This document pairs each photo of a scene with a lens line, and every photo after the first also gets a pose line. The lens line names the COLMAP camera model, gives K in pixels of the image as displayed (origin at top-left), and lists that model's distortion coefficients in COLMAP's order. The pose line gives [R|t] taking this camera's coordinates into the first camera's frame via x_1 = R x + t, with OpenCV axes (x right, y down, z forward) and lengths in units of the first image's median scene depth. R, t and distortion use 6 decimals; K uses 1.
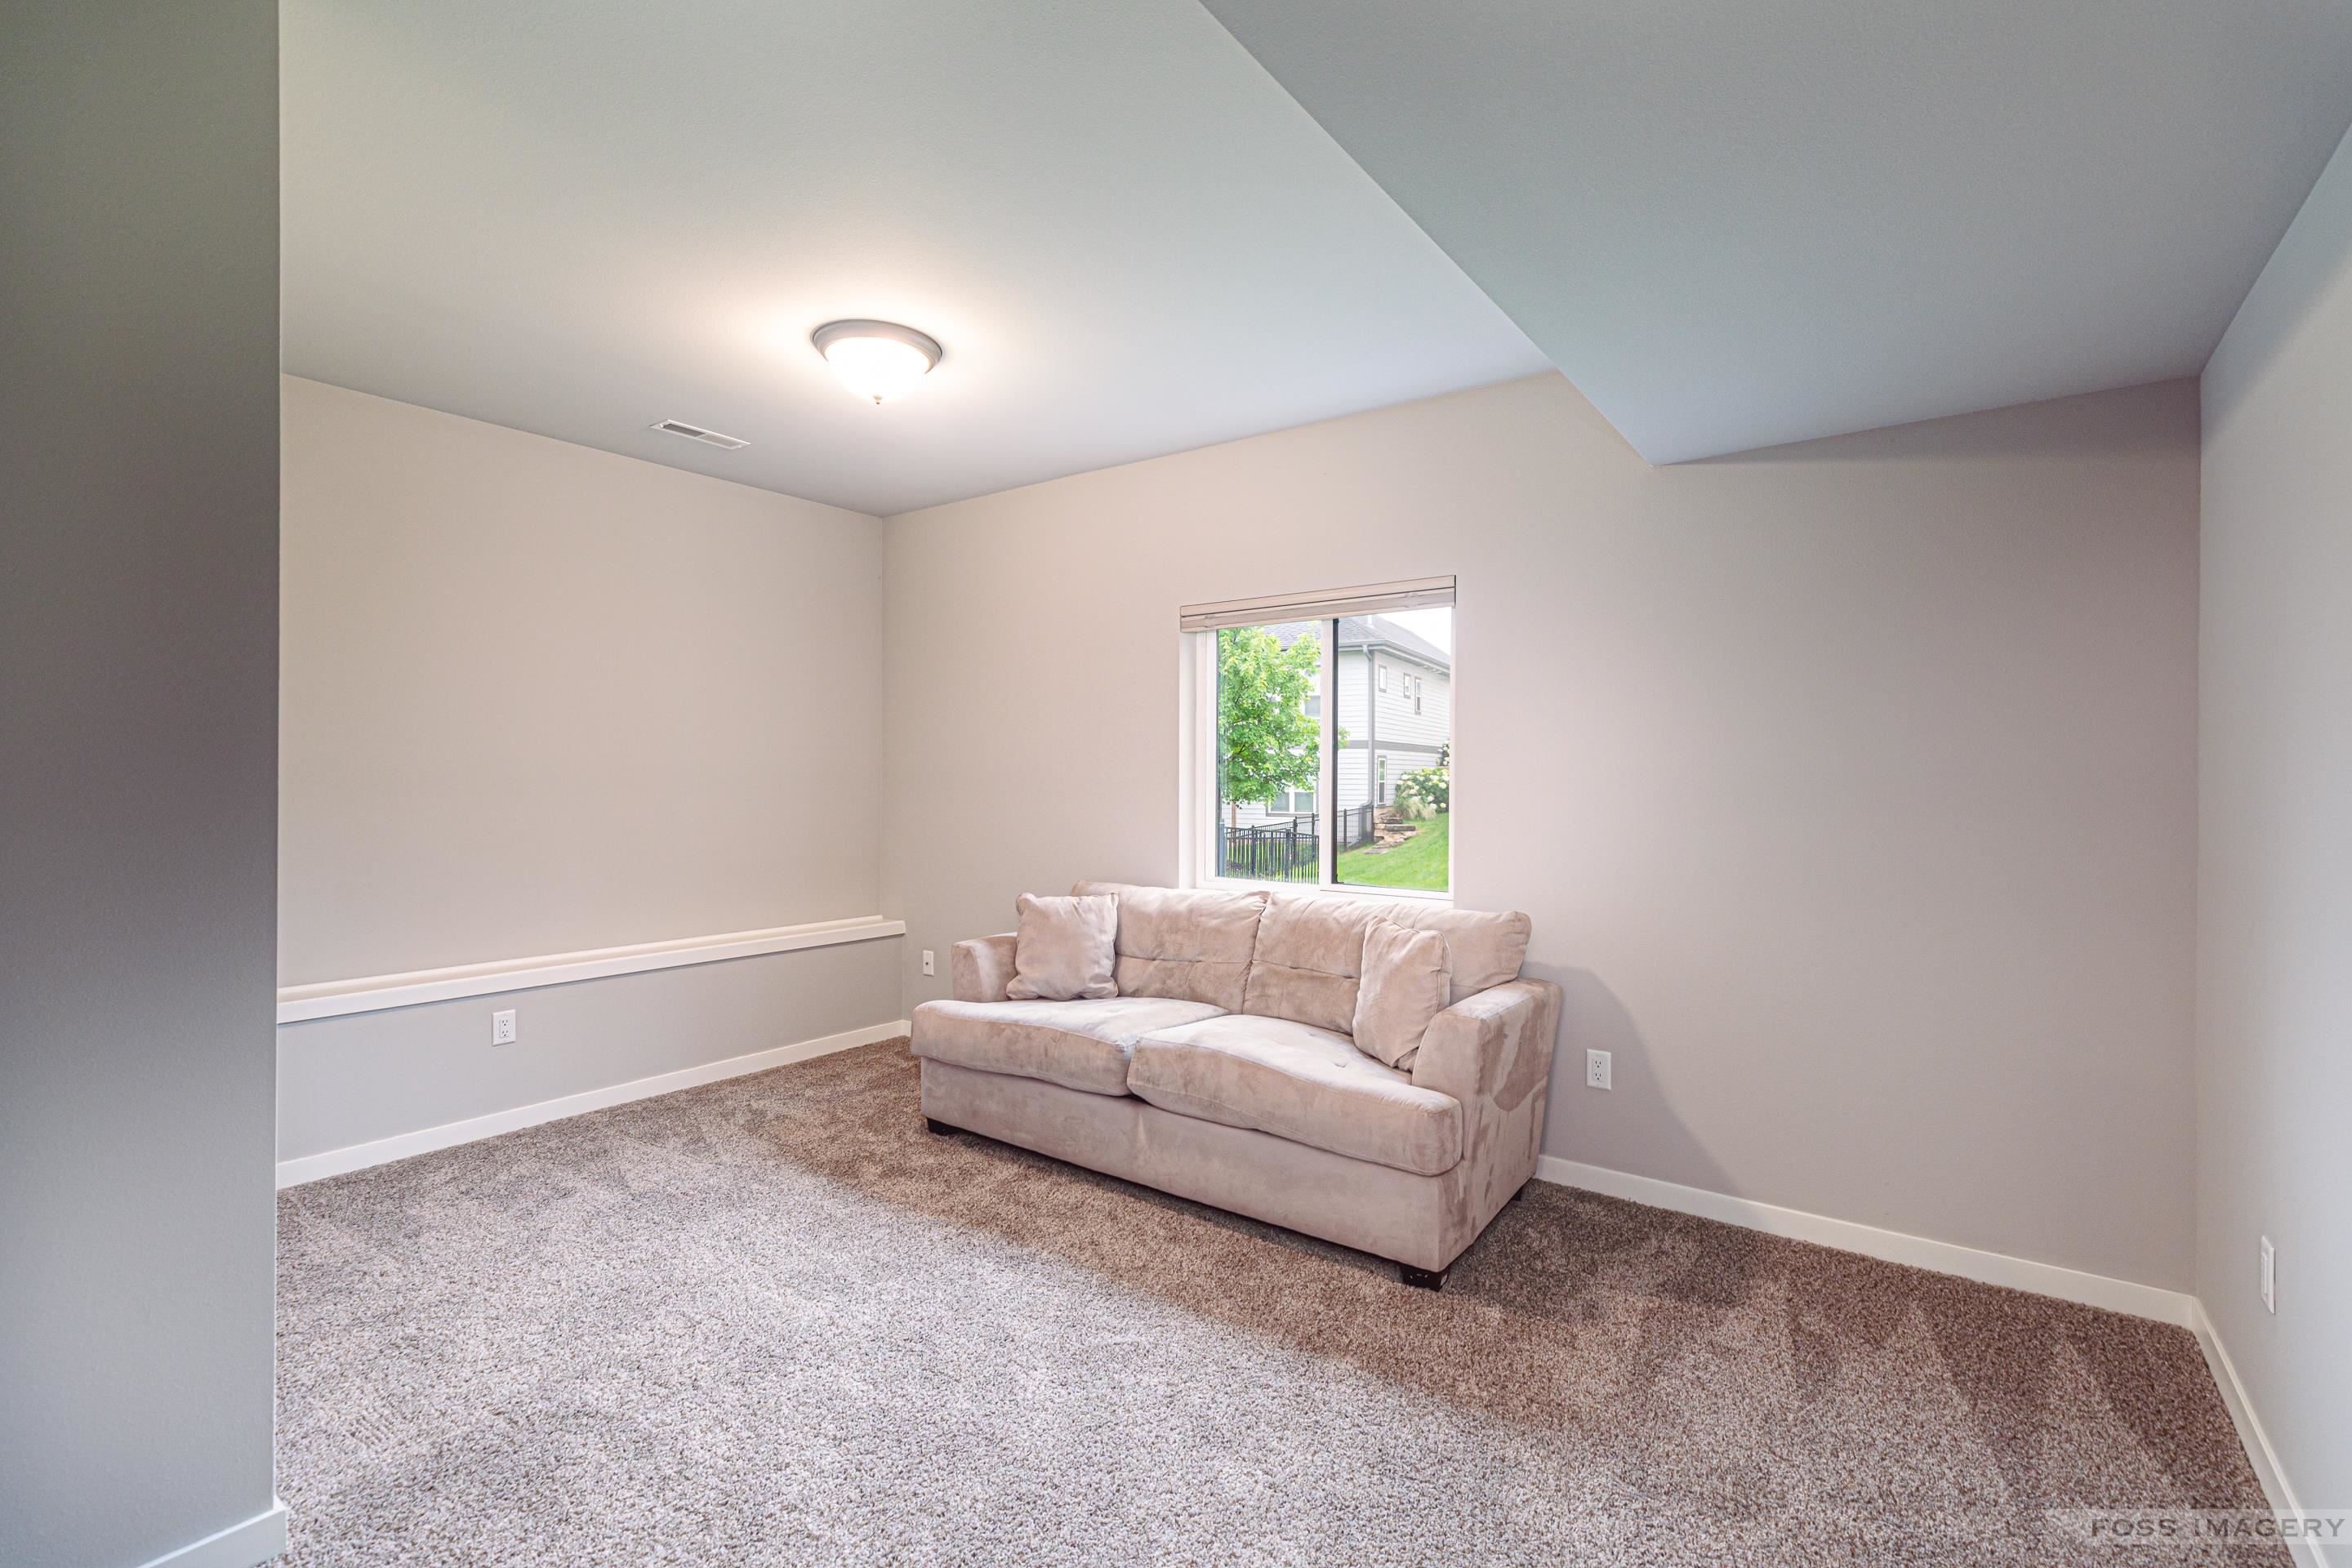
lens RADIAL K [[1067.6, 0, 1181.5], [0, 1067.6, 771.1], [0, 0, 1]] dist [0.005563, 0.000335]
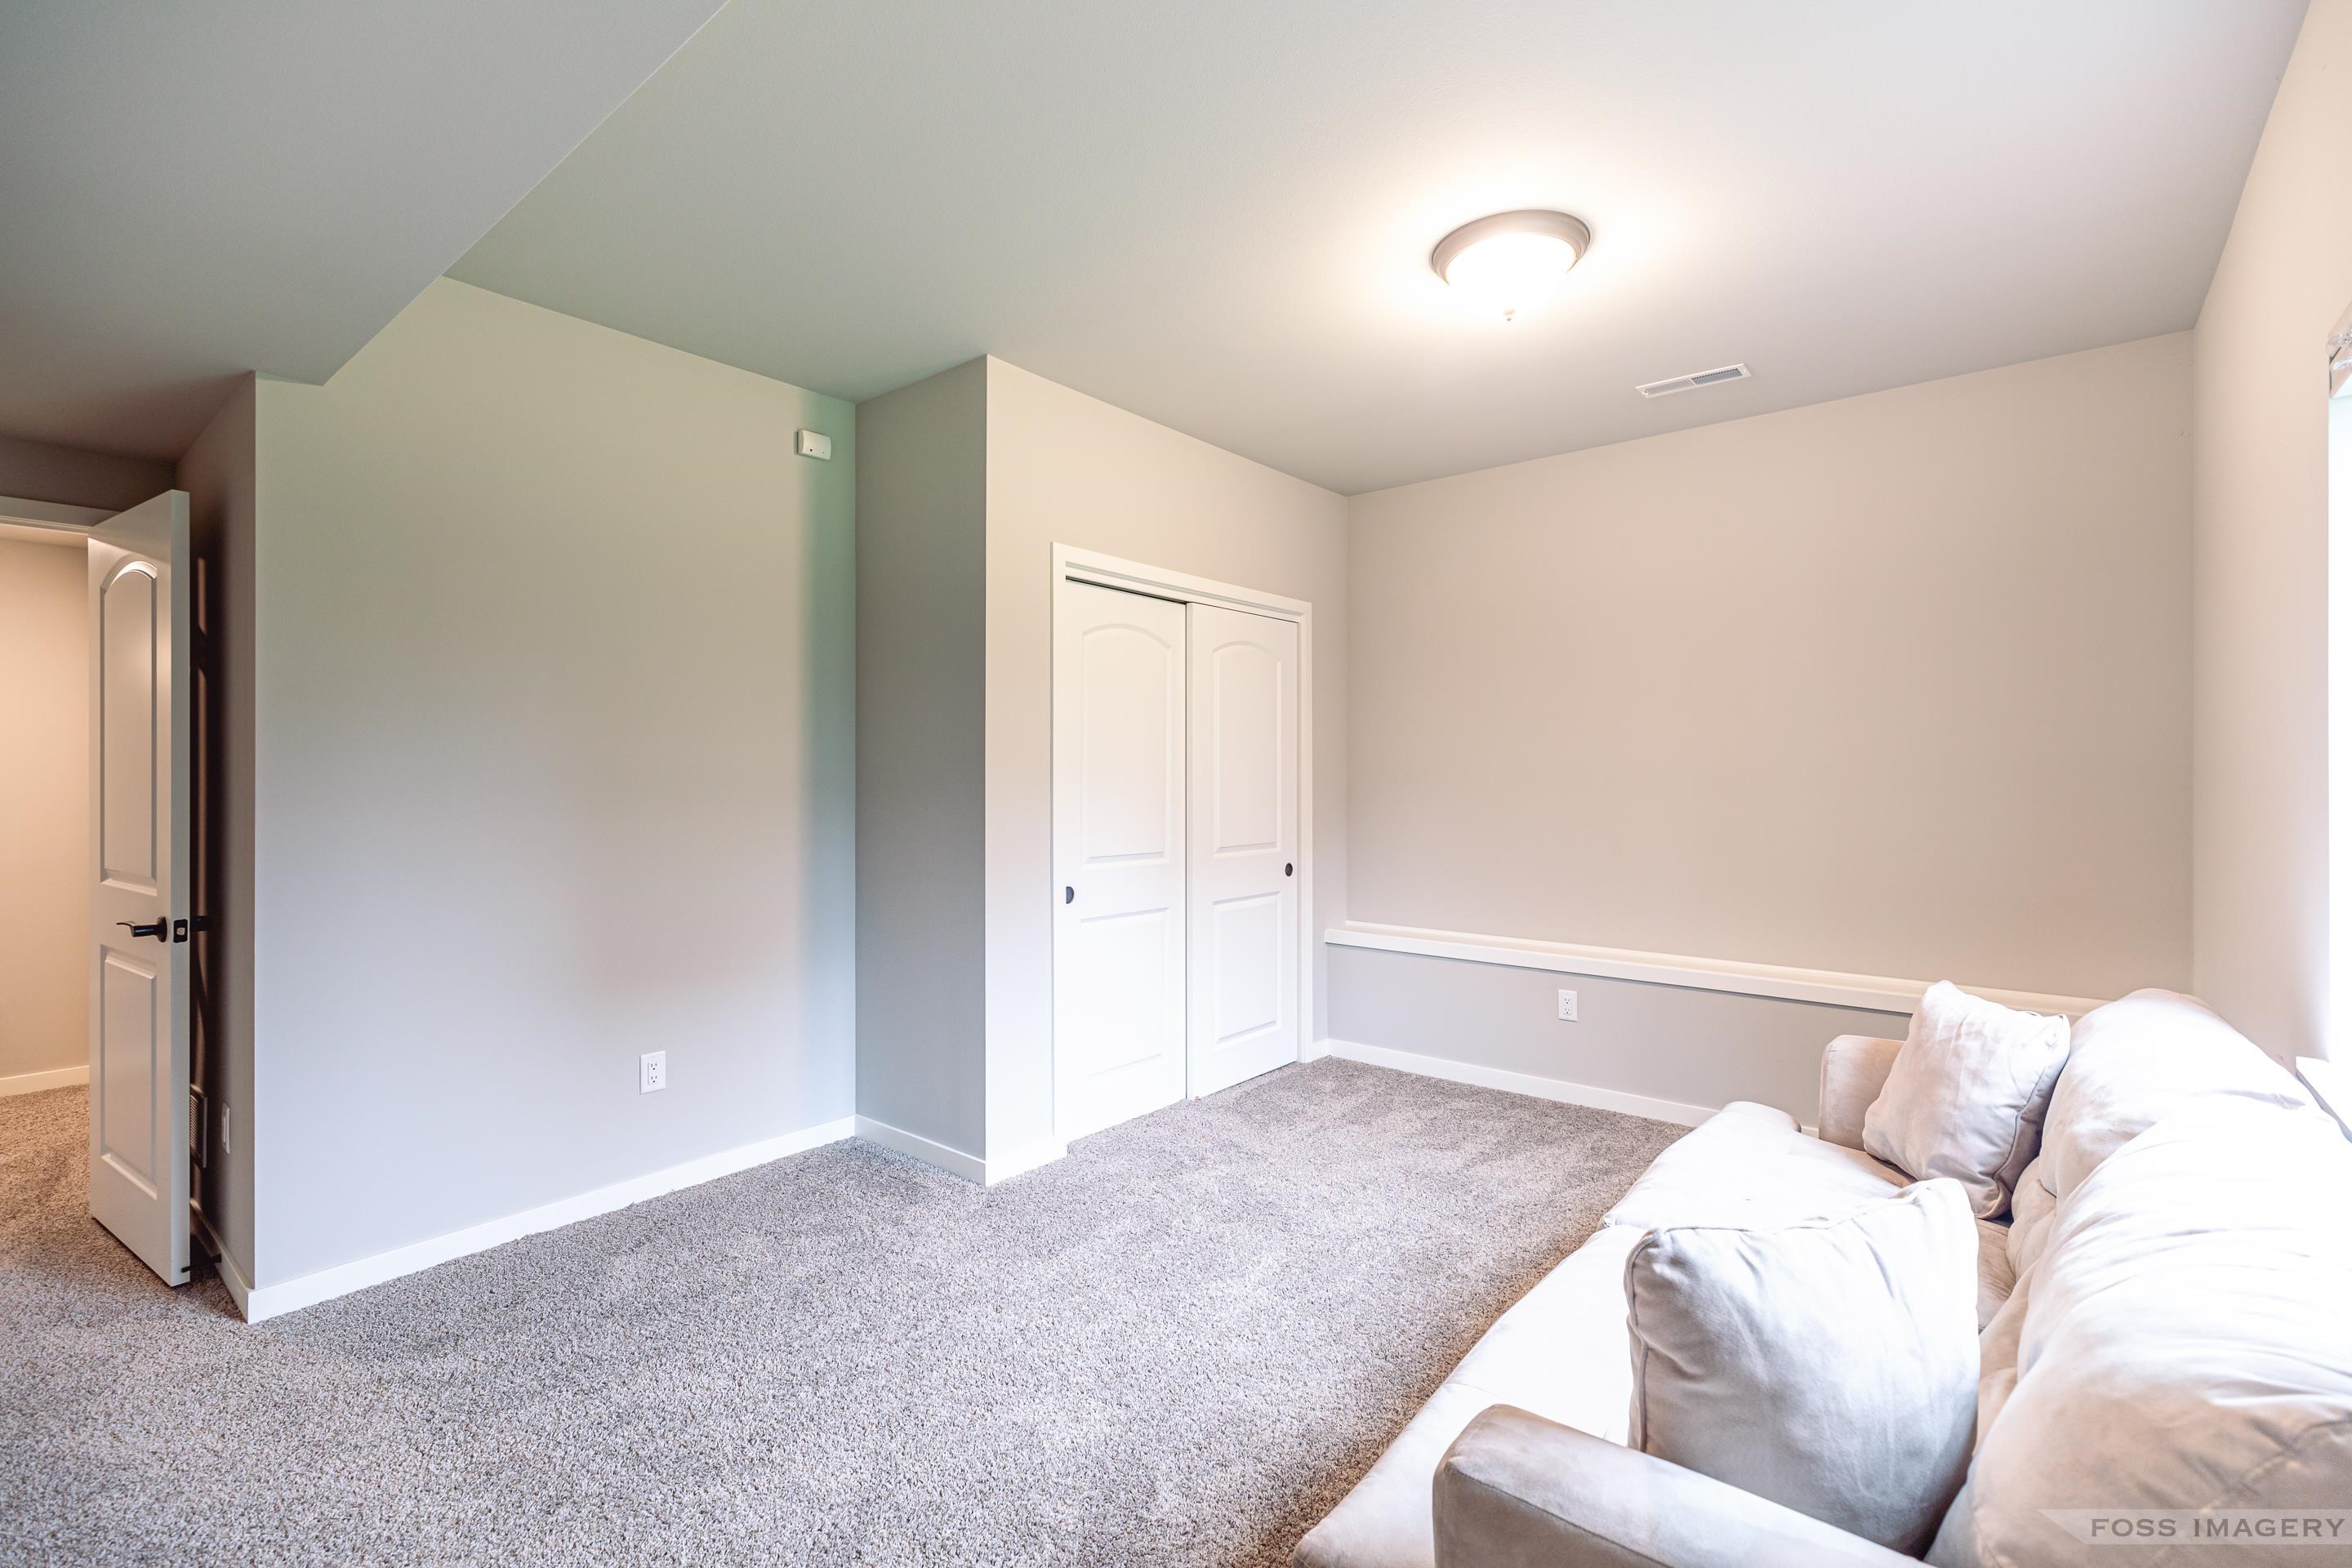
lens RADIAL K [[1067.6, 0, 1181.2], [0, 1067.6, 789.8], [0, 0, 1]] dist [0.005563, 0.000335]
pose [[-0.075585, 0.011423, -0.997074, 0.522674], [0.001815, 0.999934, 0.011318, 0.014158], [0.997138, -0.000954, -0.075601, 0.795201]]
